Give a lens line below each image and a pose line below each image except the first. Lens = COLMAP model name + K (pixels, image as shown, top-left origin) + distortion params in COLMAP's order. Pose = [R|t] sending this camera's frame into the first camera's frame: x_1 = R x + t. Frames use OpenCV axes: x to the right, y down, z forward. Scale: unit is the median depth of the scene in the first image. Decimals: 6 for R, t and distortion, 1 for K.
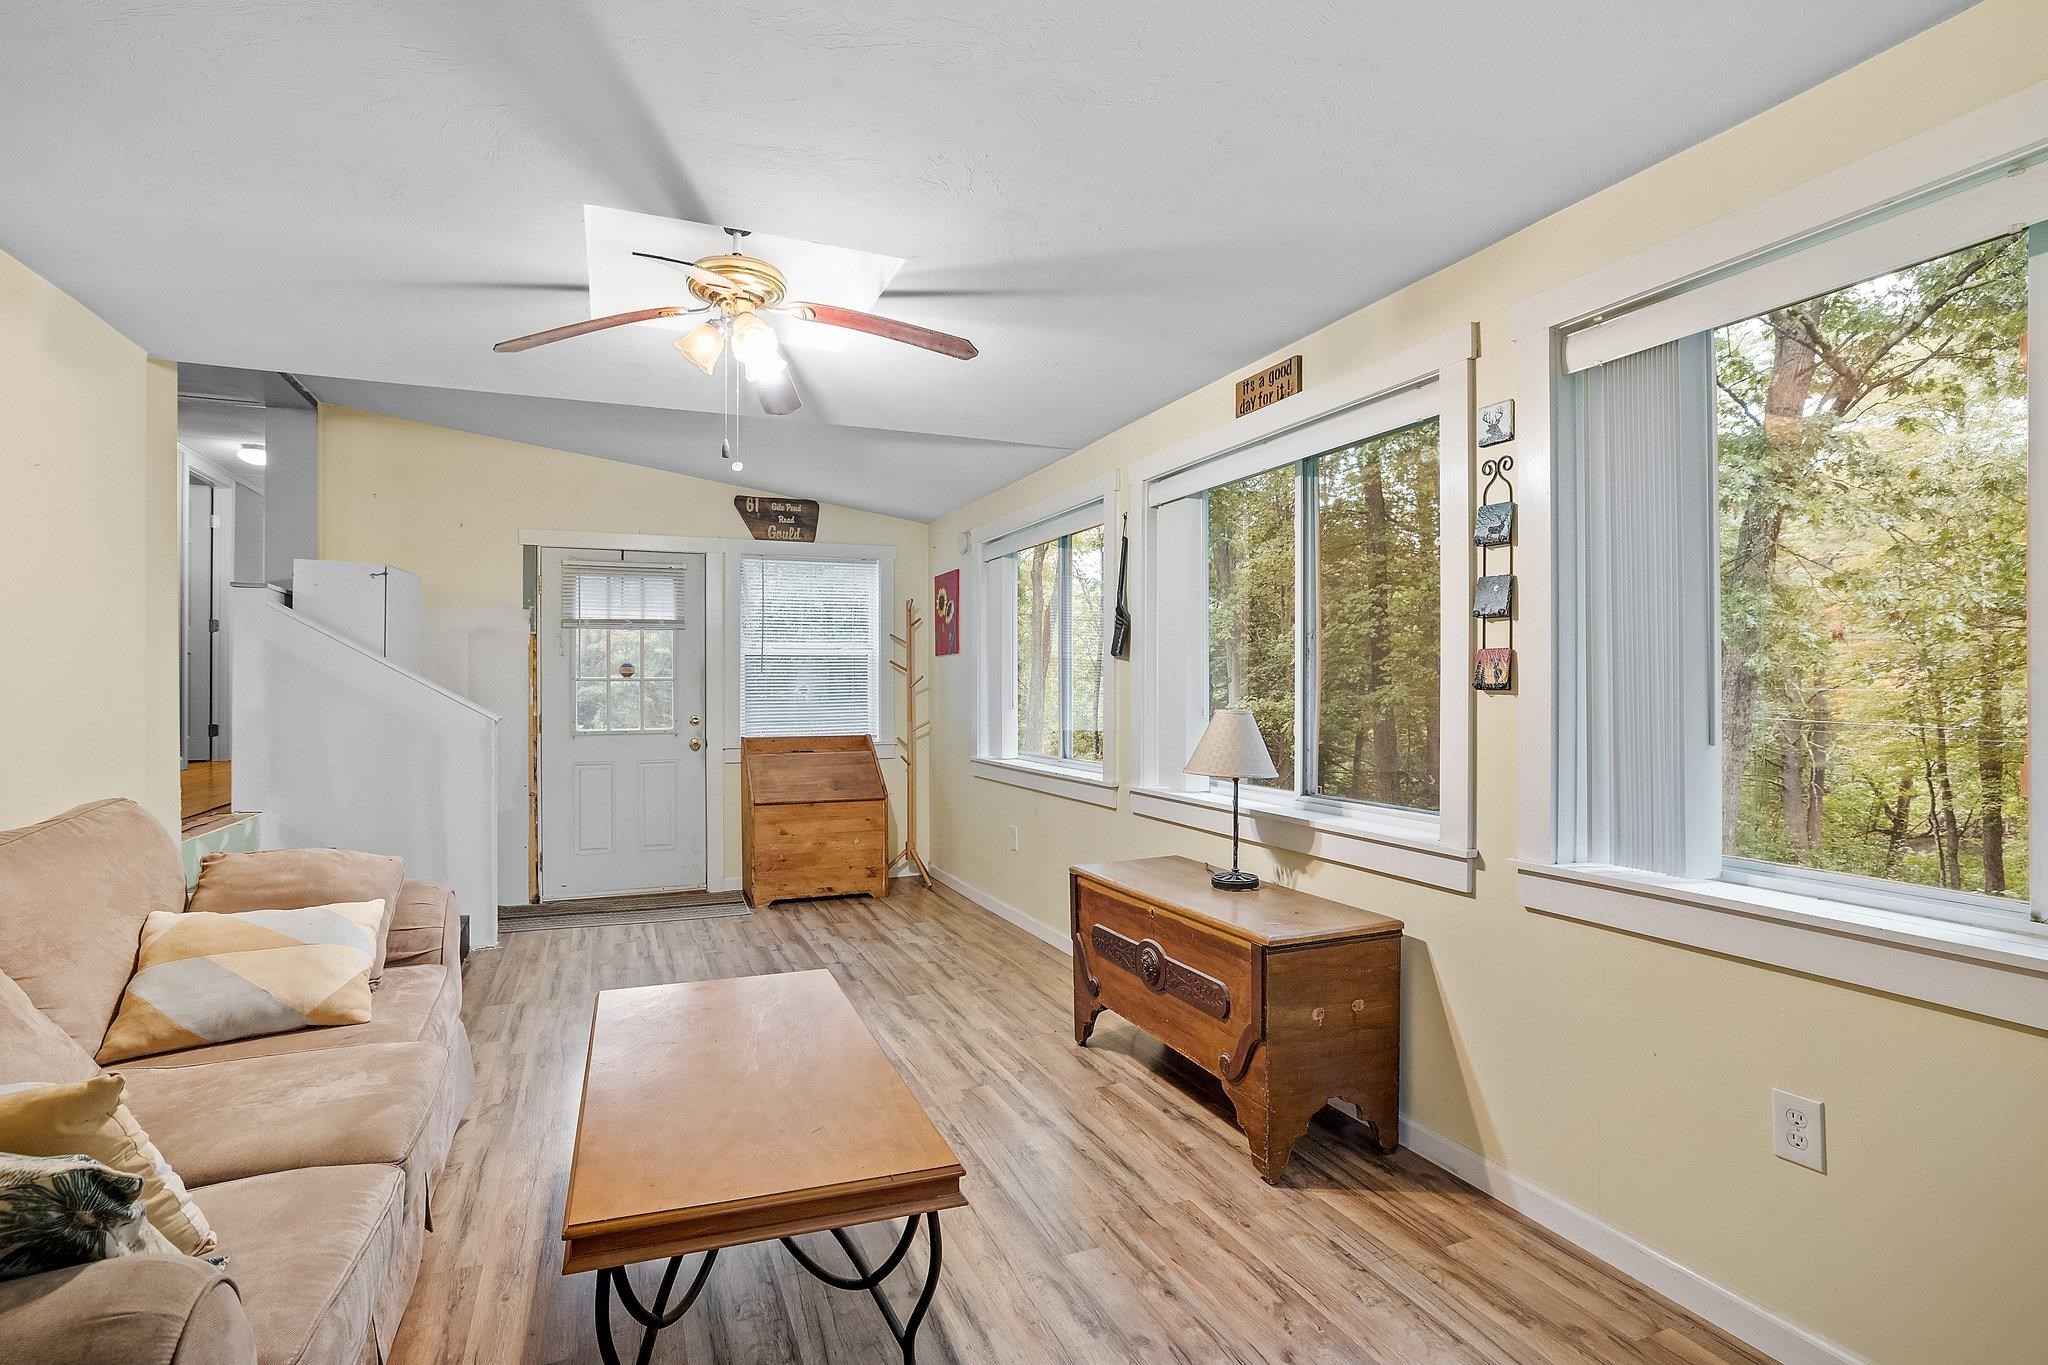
lens RADIAL K [[969.3, 0, 1015.4], [0, 969.3, 688.2], [0, 0, 1]] dist [-0.036670, 0.000565]
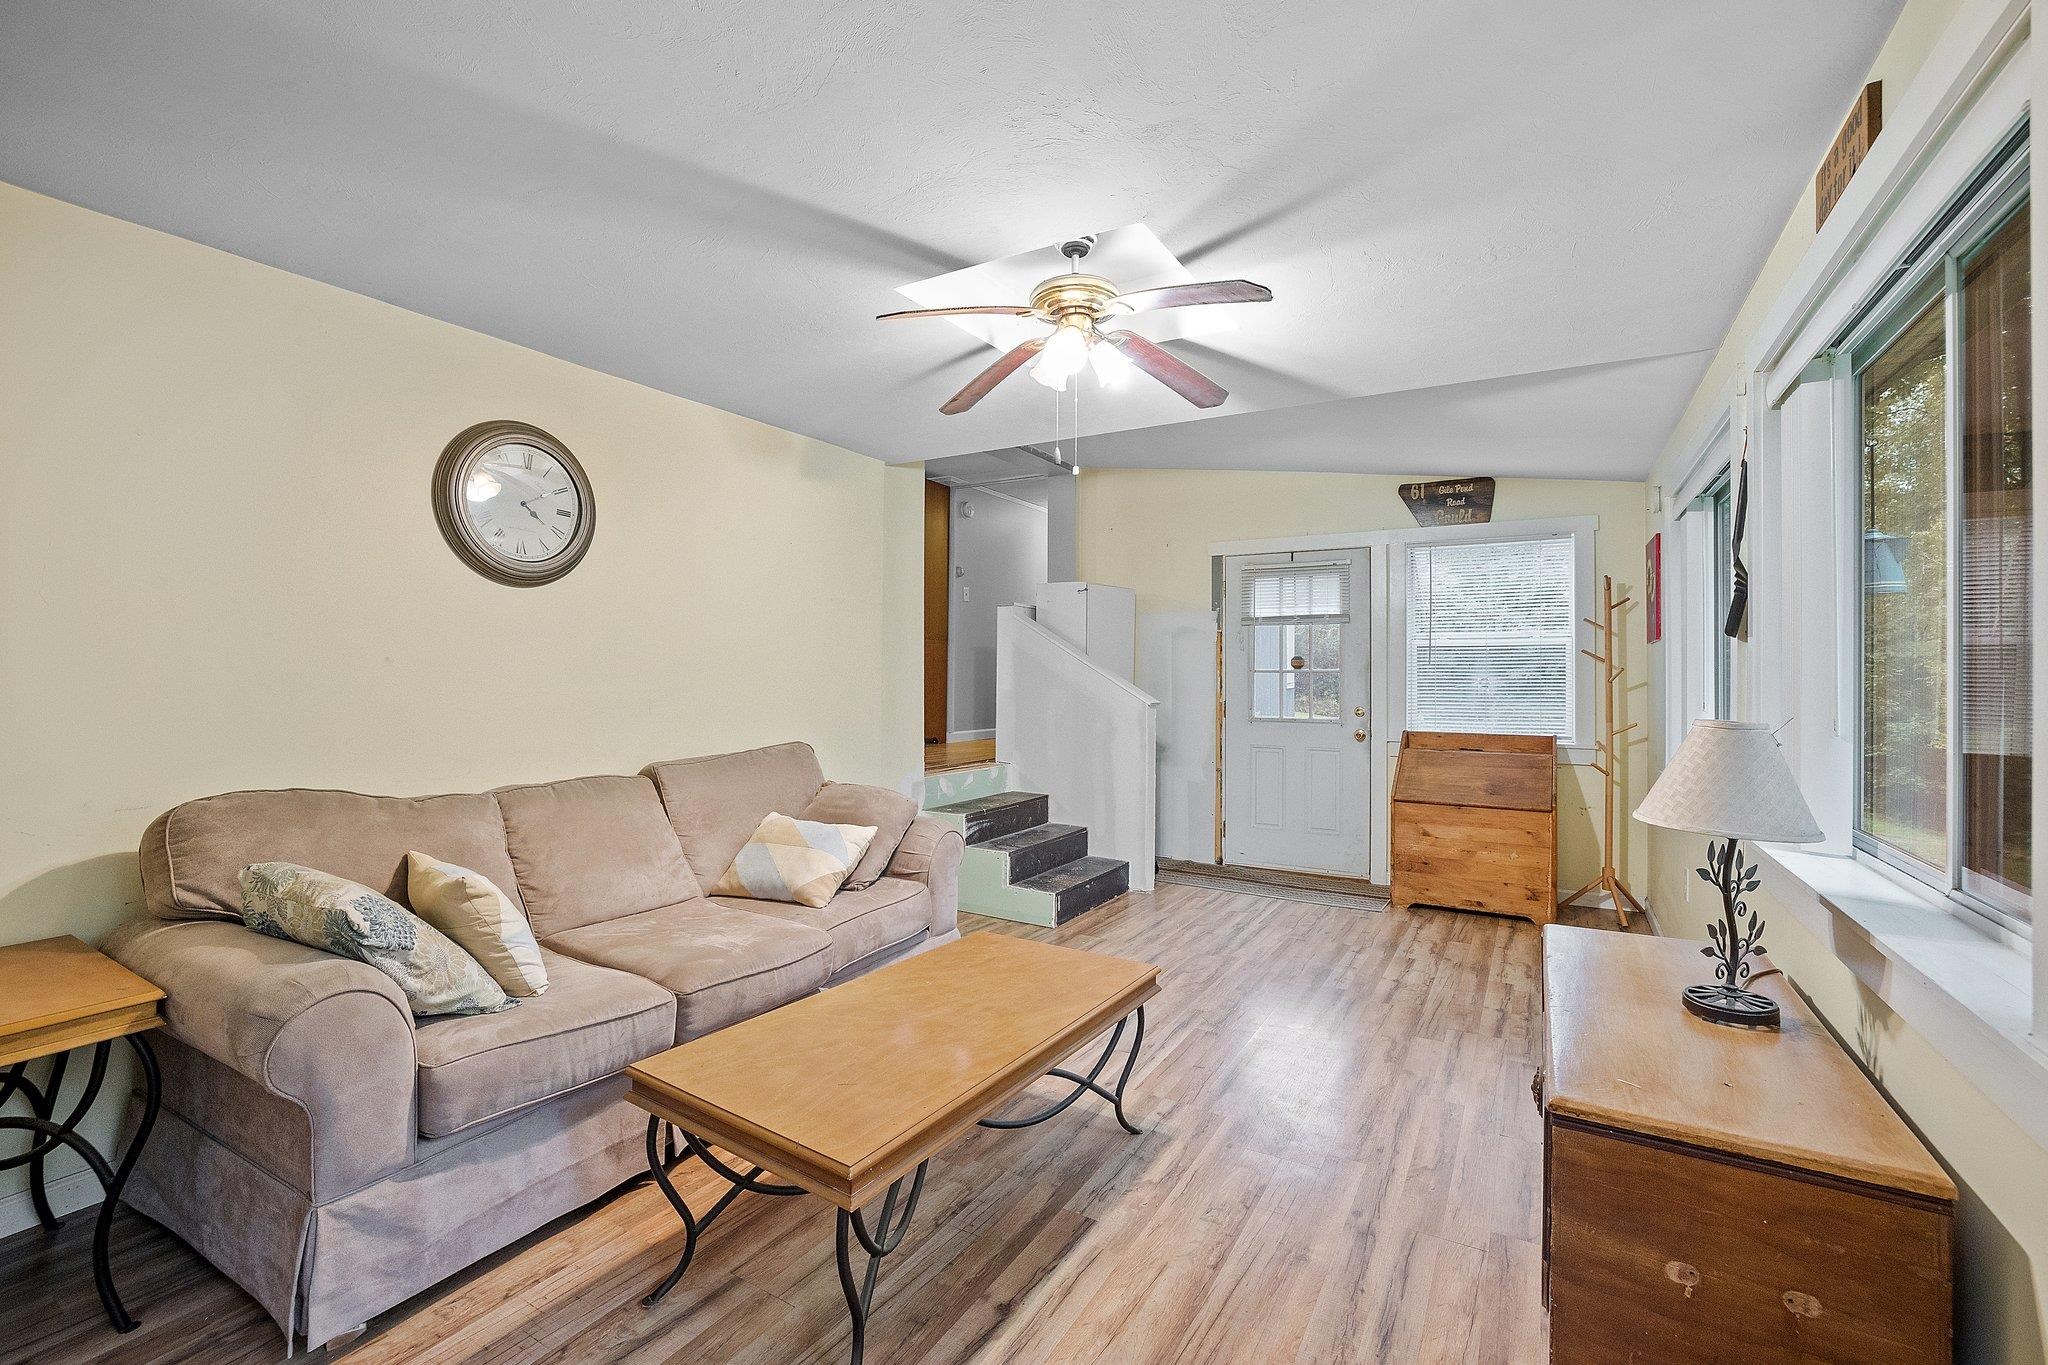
lens RADIAL K [[887.5, 0, 1035.0], [0, 887.5, 666.1], [0, 0, 1]] dist [-0.040718, 0.023155]
pose [[0.599766, -0.002527, -0.800171, 0.266754], [-0.011044, 0.999874, -0.011436, -0.000395], [0.800099, 0.015696, 0.599662, 0.213515]]
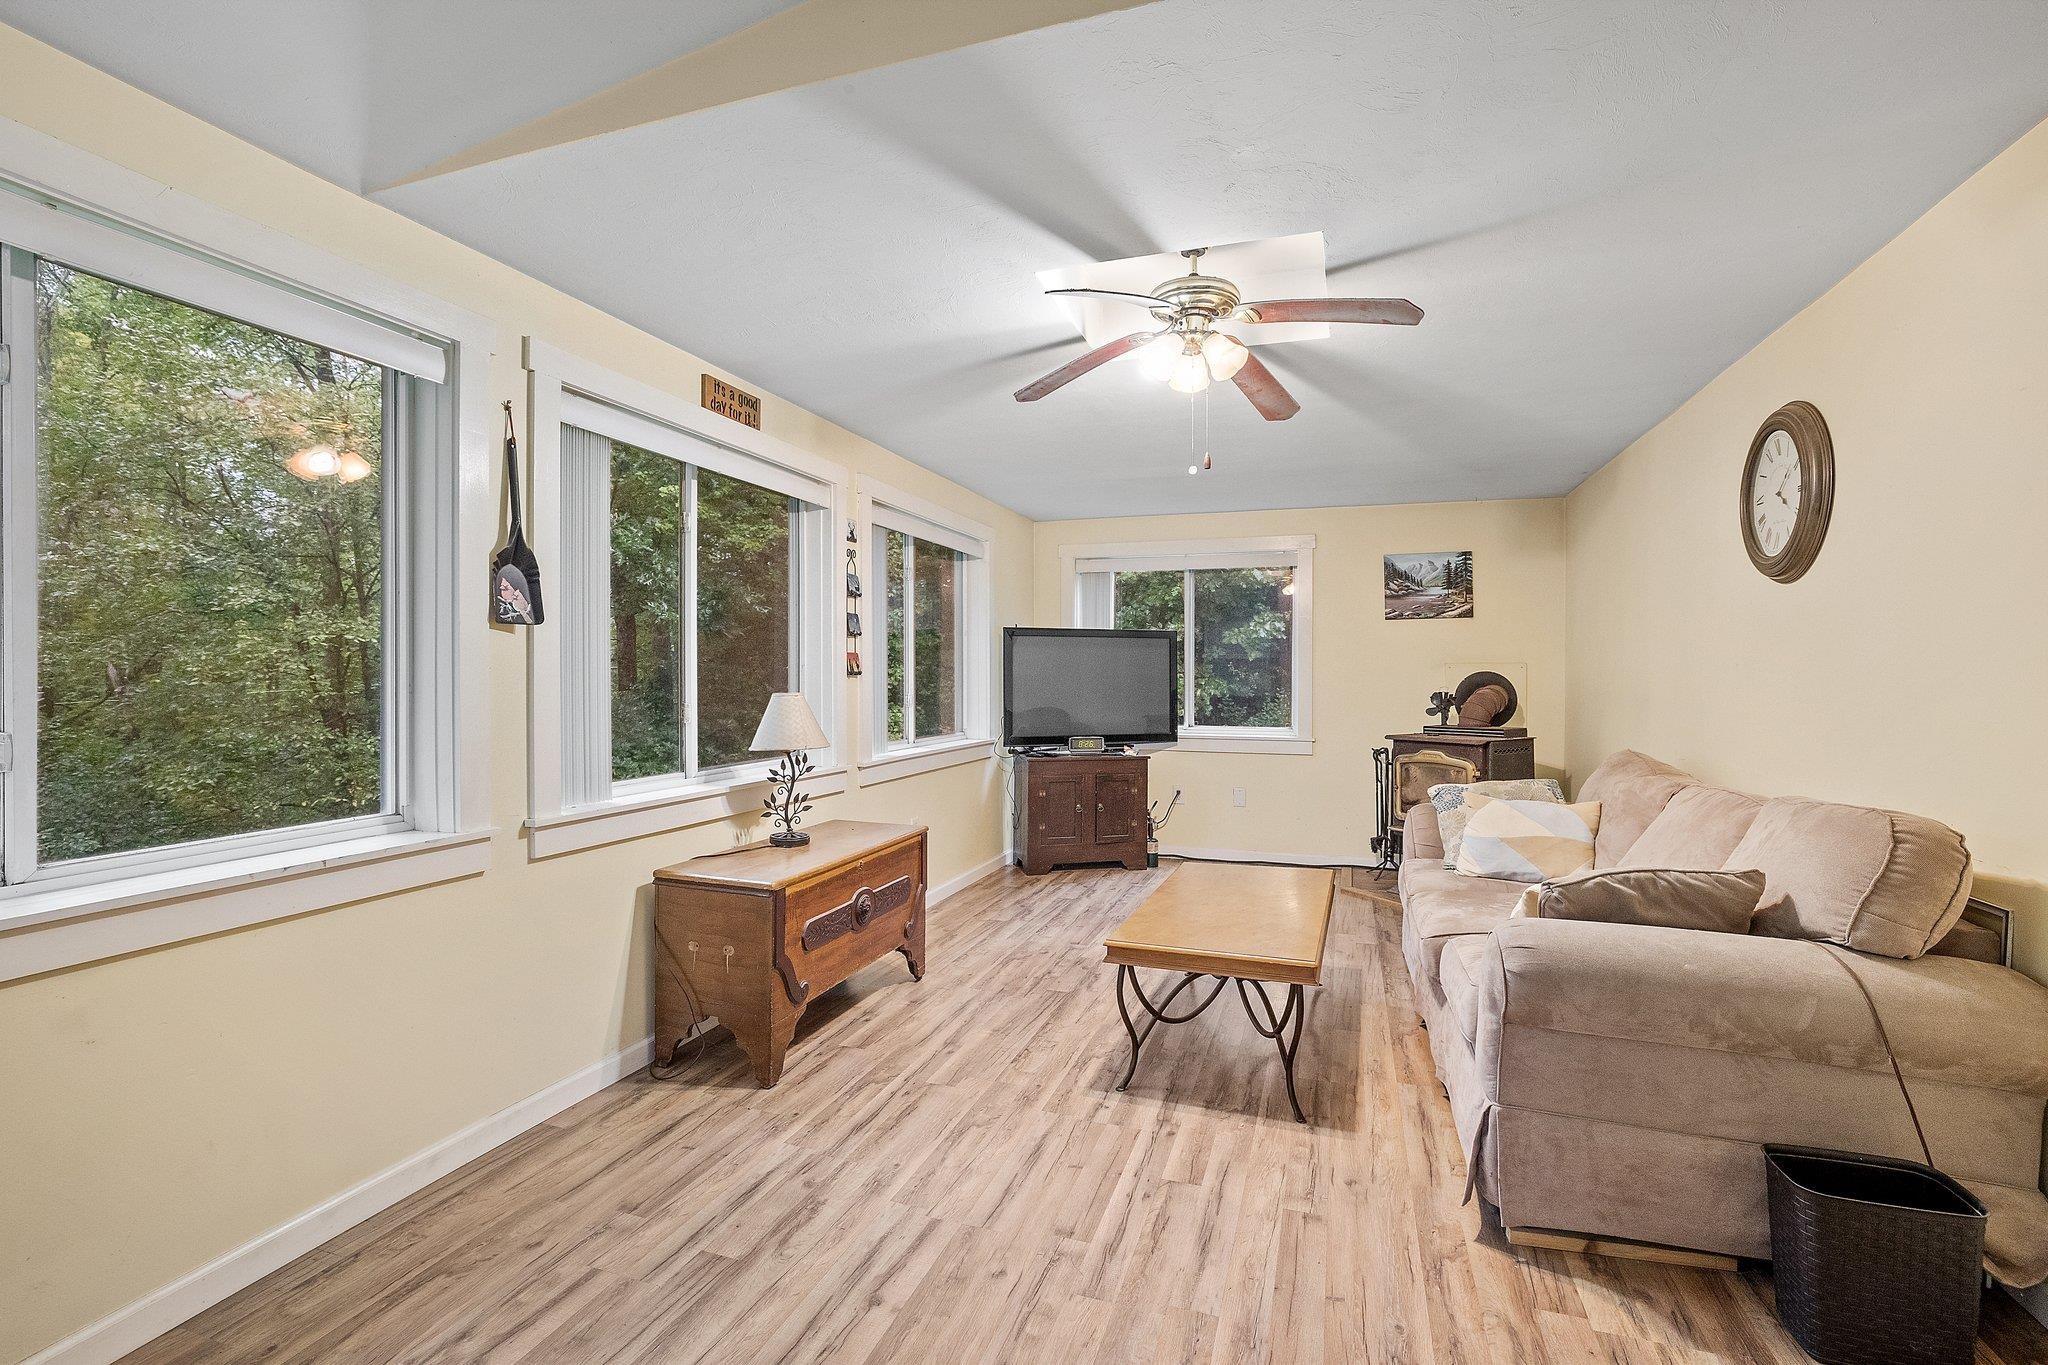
lens RADIAL K [[920.1, 0, 1016.3], [0, 920.1, 674.2], [0, 0, 1]] dist [-0.048331, 0.016382]
pose [[-0.736844, -0.001758, 0.676061, -0.478465], [-0.000850, 0.999998, 0.001675, -0.001434], [-0.676062, 0.000660, -0.736844, 1.077355]]
